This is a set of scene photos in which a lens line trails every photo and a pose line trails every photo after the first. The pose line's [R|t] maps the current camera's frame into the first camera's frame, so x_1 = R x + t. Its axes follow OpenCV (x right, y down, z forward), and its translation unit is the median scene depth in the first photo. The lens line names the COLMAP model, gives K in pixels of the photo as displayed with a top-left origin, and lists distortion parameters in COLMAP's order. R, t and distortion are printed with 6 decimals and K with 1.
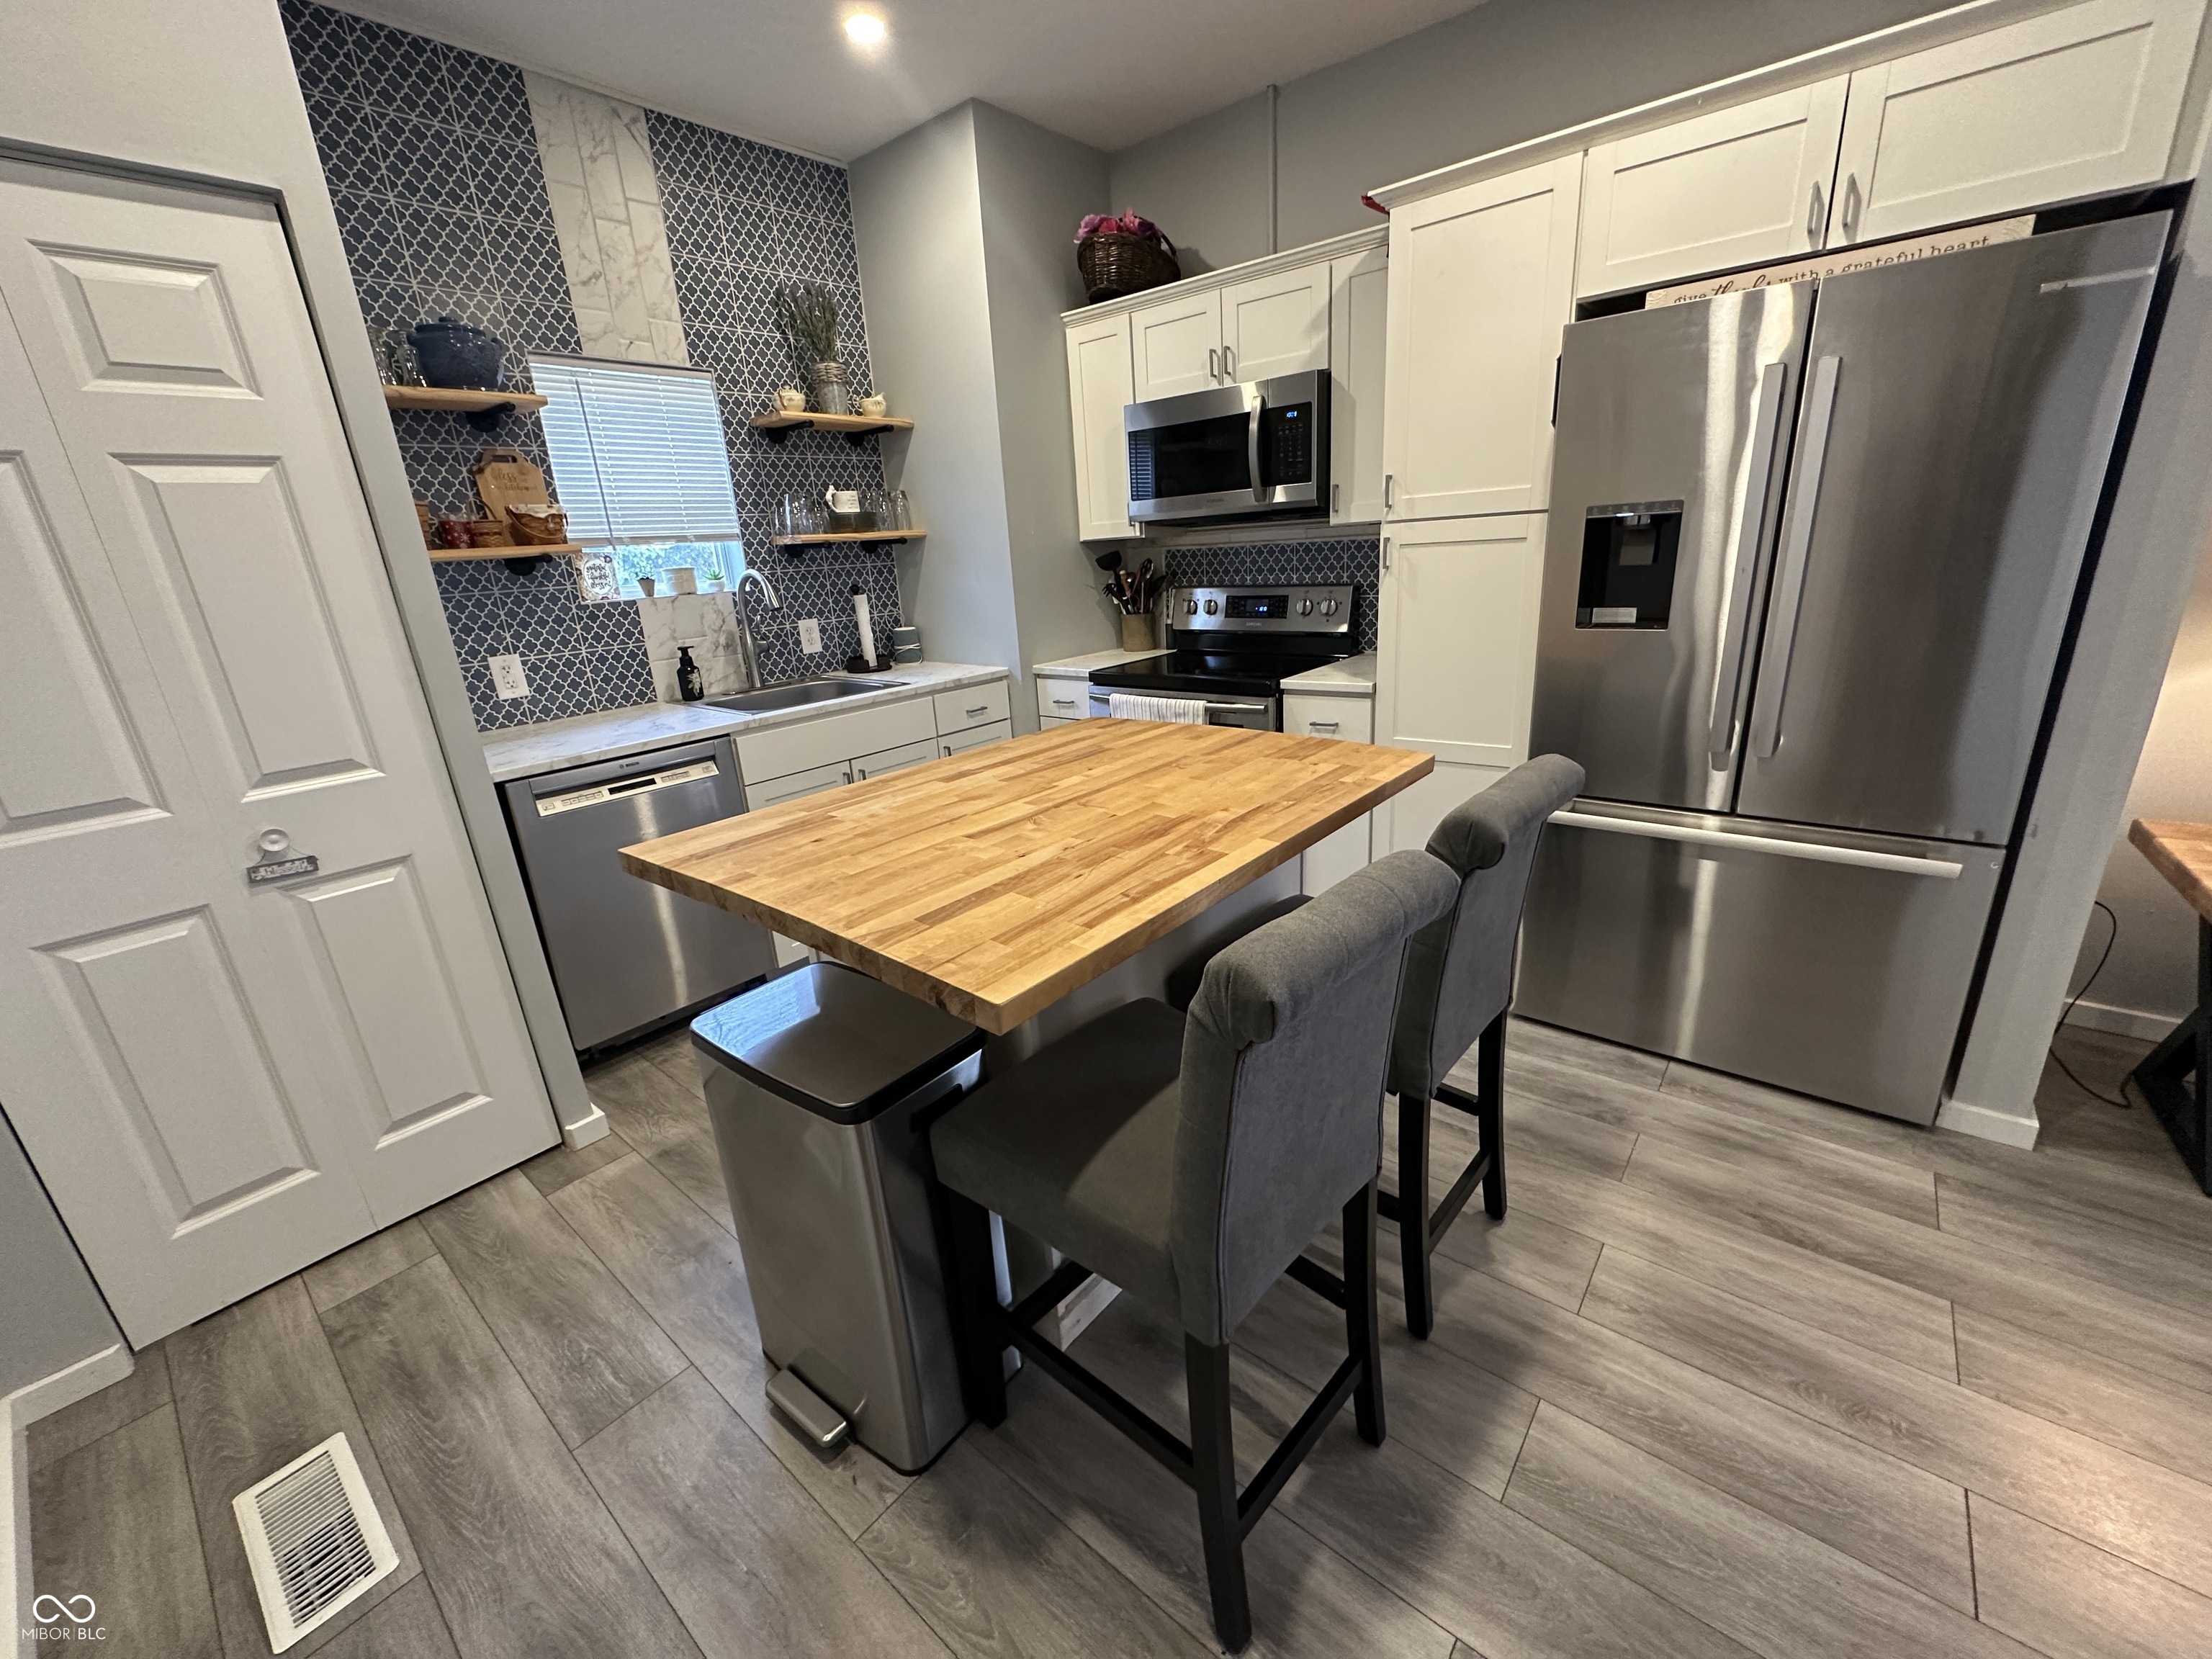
lens RADIAL K [[878.9, 0, 1105.5], [0, 878.9, 826.1], [0, 0, 1]] dist [-0.004612, 0.000848]
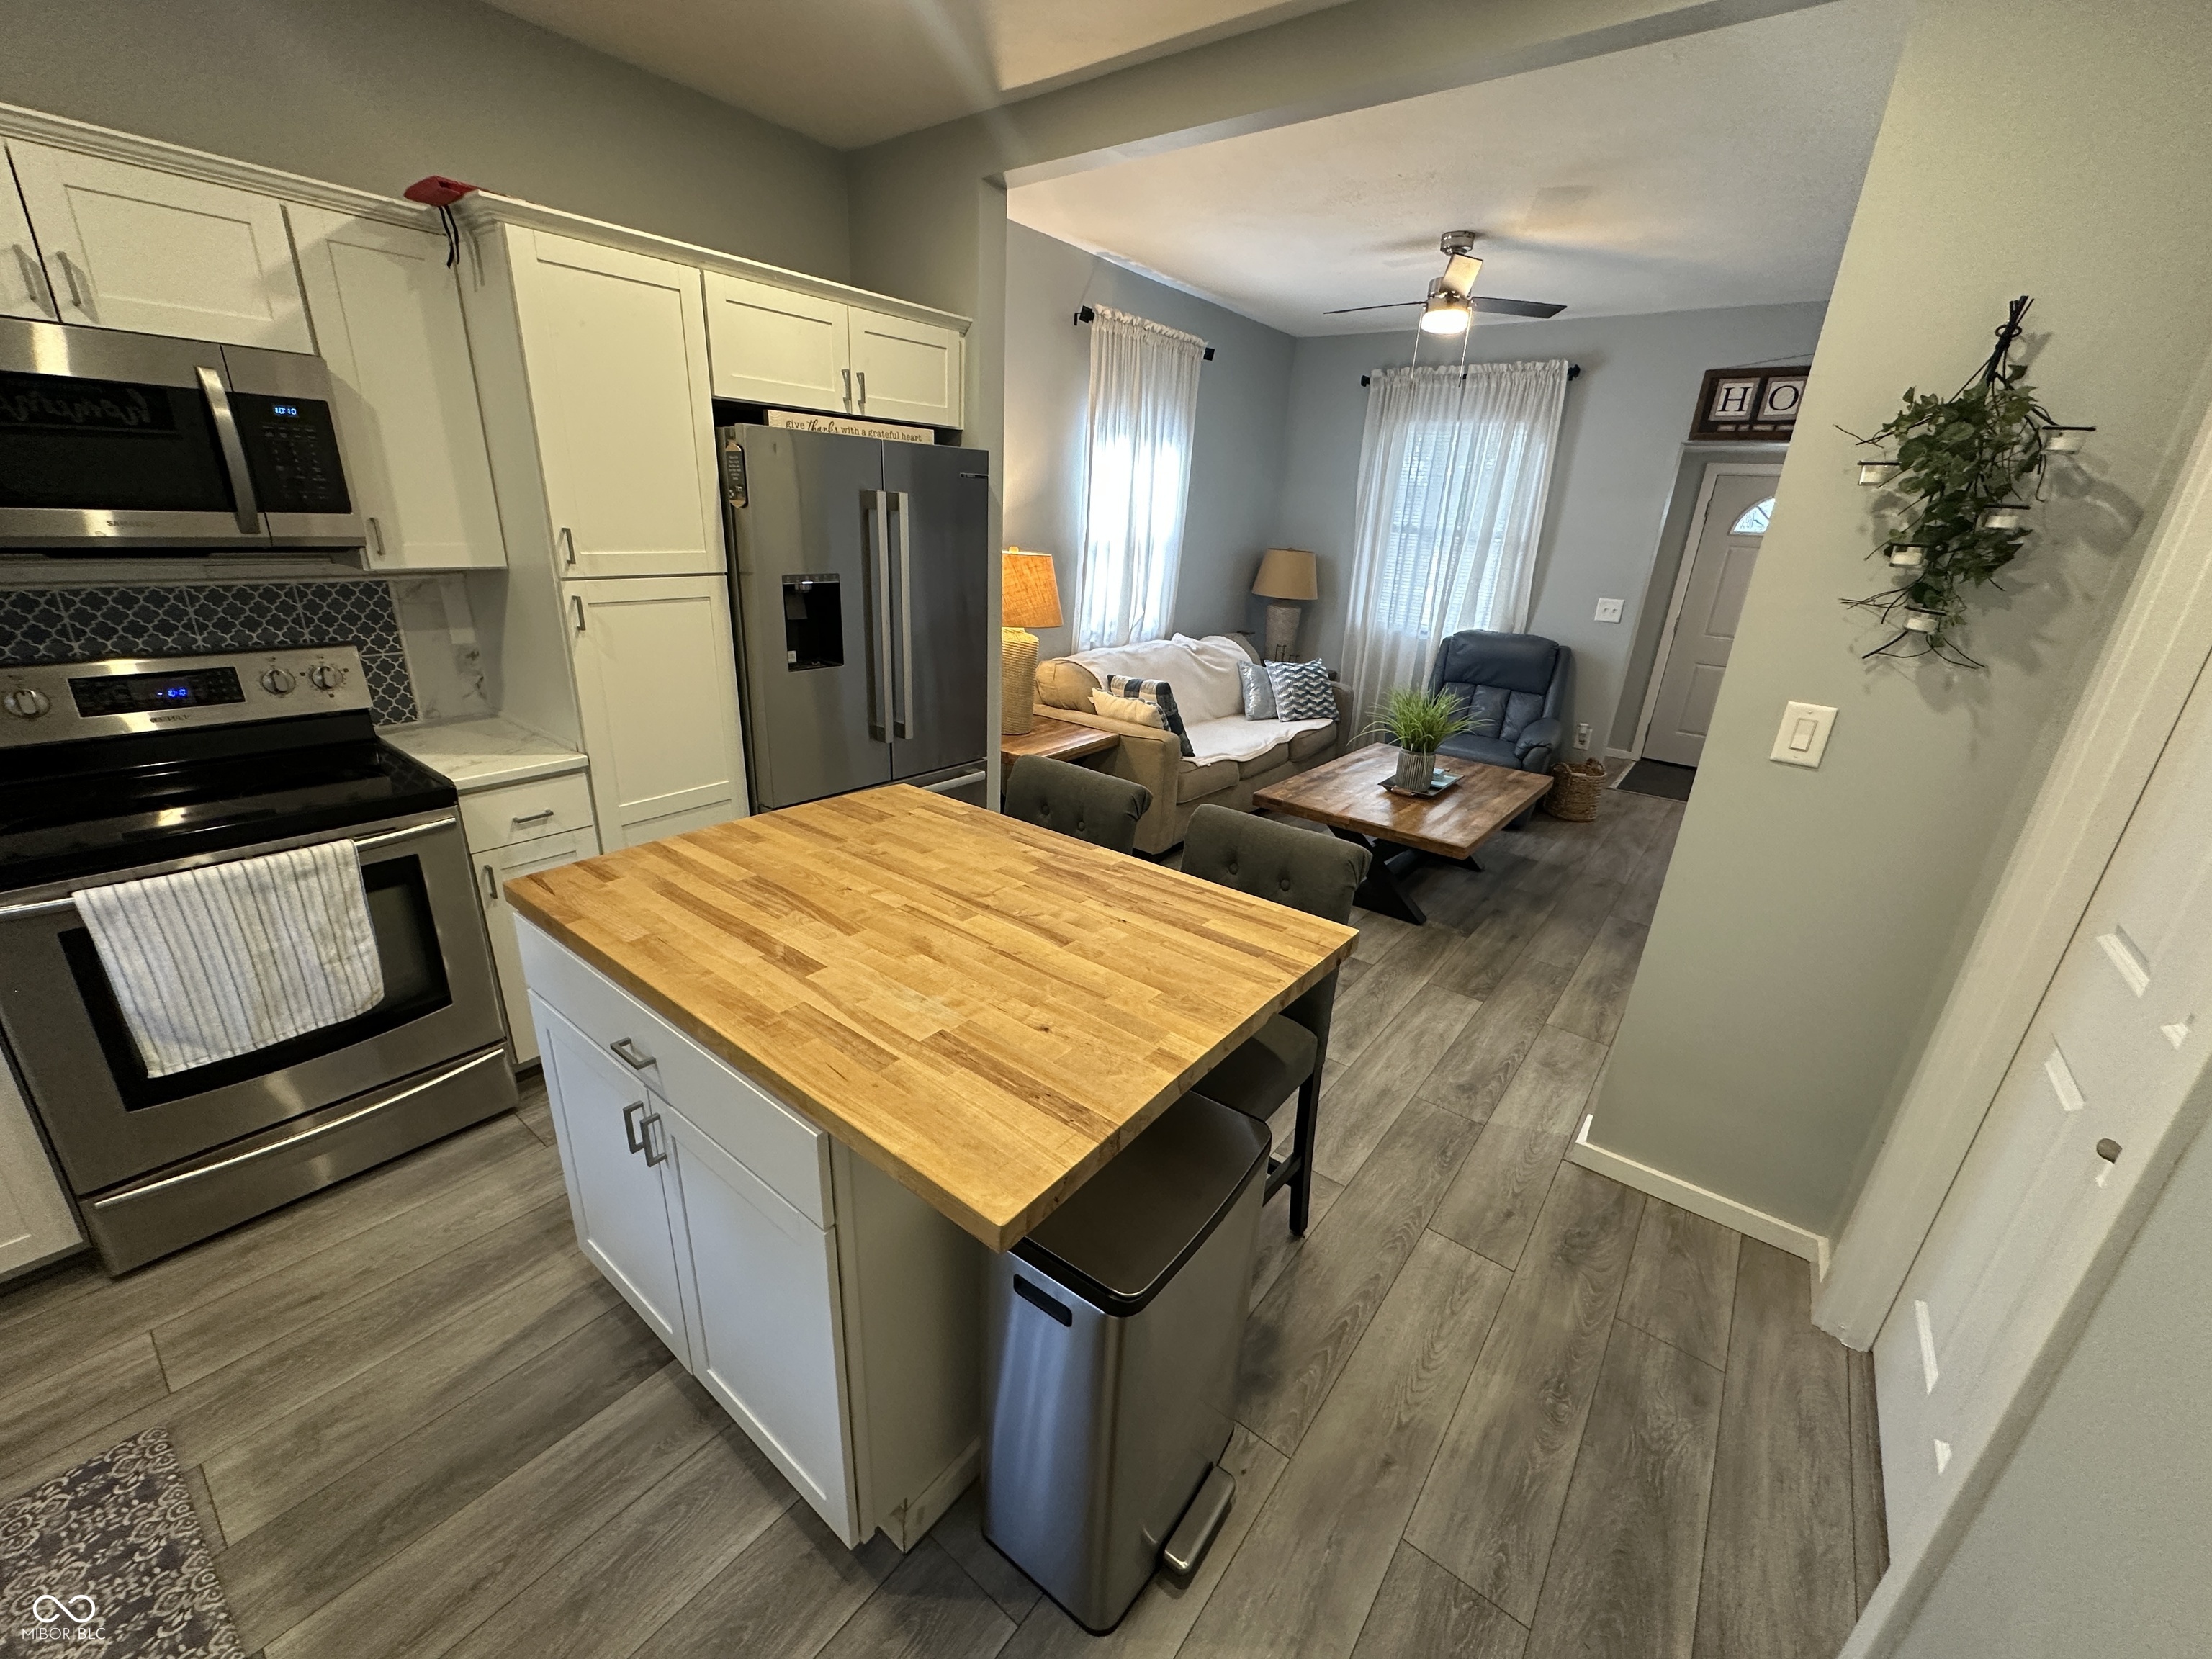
lens RADIAL K [[878.9, 0, 1107.7], [0, 878.9, 822.3], [0, 0, 1]] dist [-0.004612, 0.000848]
pose [[-0.034889, -0.279646, 0.959469, -0.593721], [0.259670, 0.924544, 0.278909, -0.211325], [-0.965067, 0.258876, 0.040359, 0.469743]]
